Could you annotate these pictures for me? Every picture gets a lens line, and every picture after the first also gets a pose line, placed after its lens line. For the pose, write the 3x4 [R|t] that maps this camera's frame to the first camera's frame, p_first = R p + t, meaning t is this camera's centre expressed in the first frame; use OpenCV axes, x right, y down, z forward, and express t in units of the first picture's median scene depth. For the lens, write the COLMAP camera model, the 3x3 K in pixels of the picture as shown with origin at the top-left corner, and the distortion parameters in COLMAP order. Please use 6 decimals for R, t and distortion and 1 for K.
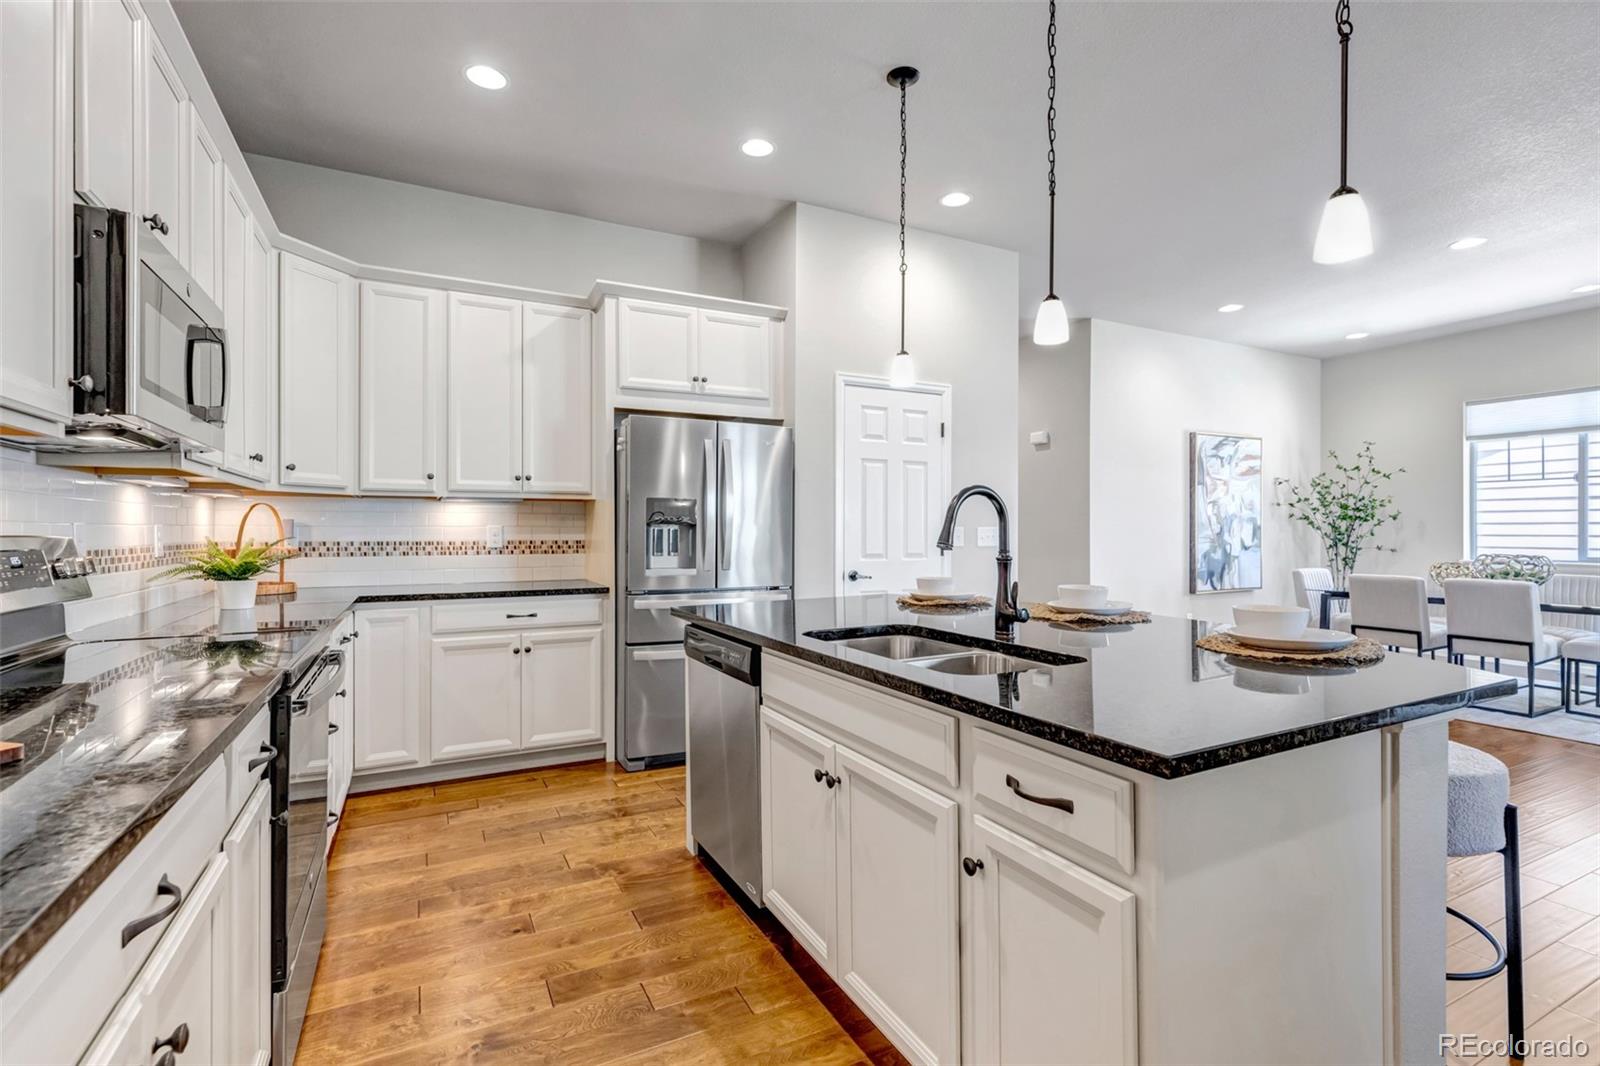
lens RADIAL K [[733.0, 0, 794.6], [0, 733.0, 530.2], [0, 0, 1]] dist [0.004473, -0.000469]
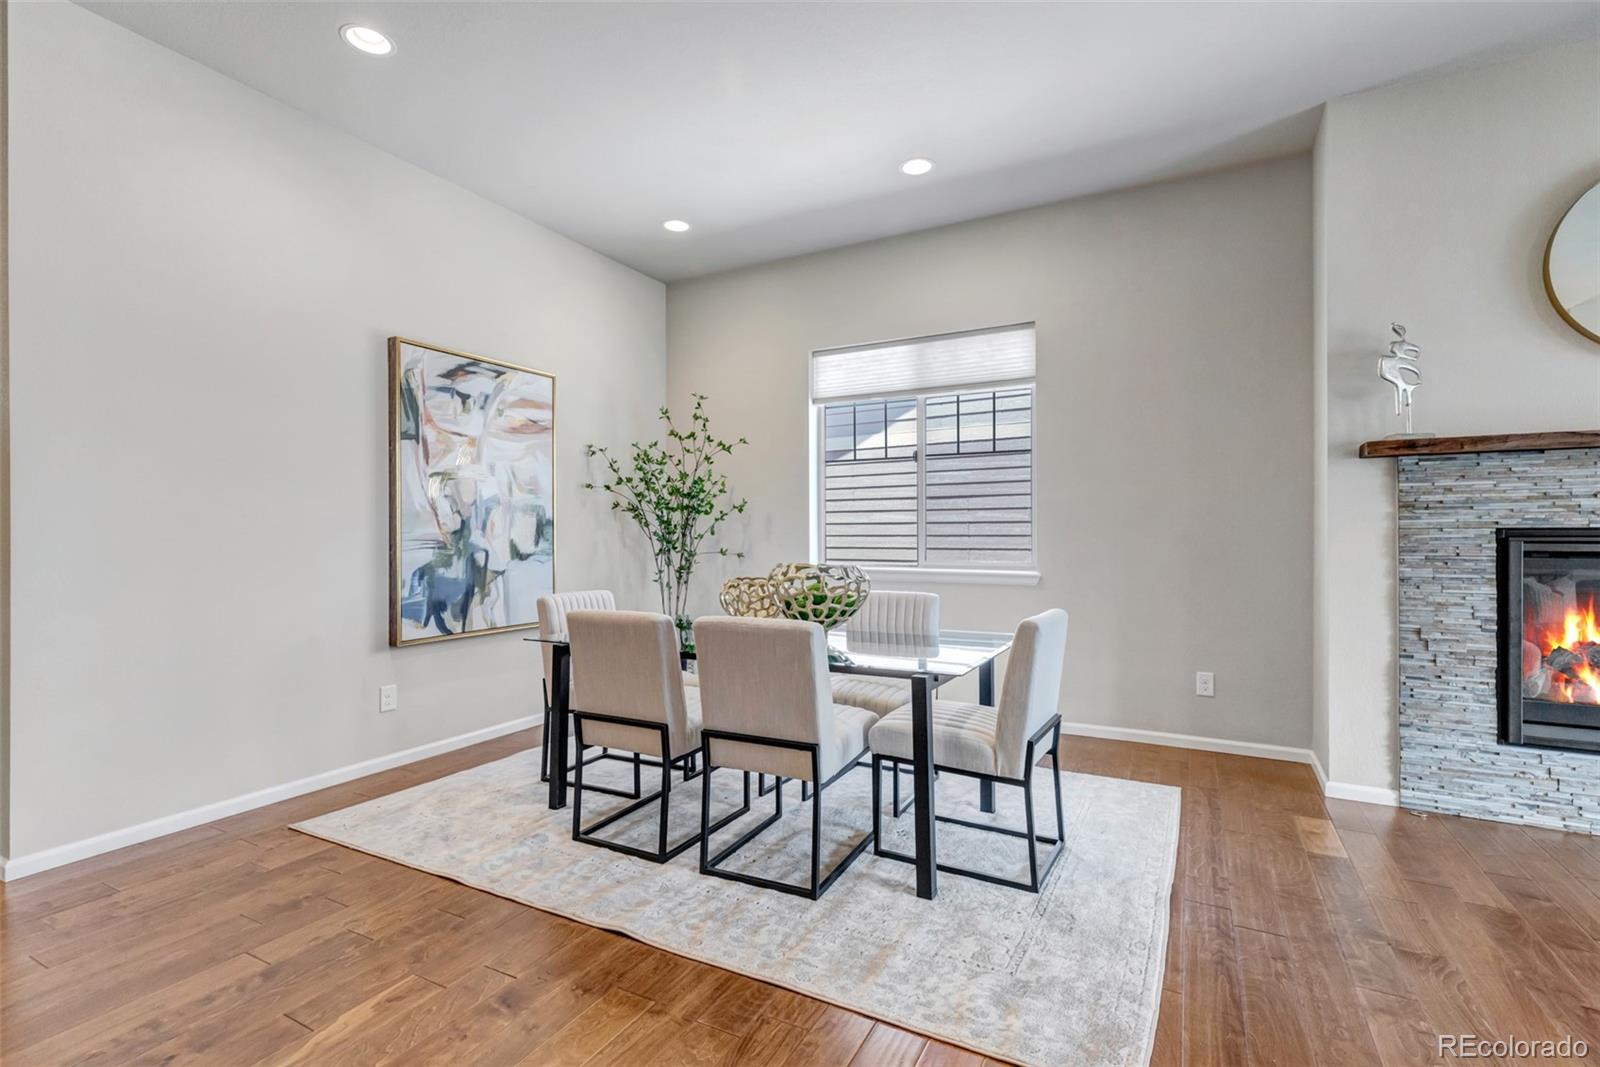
lens RADIAL K [[733.0, 0, 798.9], [0, 733.0, 530.4], [0, 0, 1]] dist [0.004473, -0.000469]
pose [[0.819108, -0.000937, 0.573639, 0.788819], [0.005648, 0.999963, -0.006432, 0.014557], [-0.573612, 0.008509, 0.819083, 0.669719]]
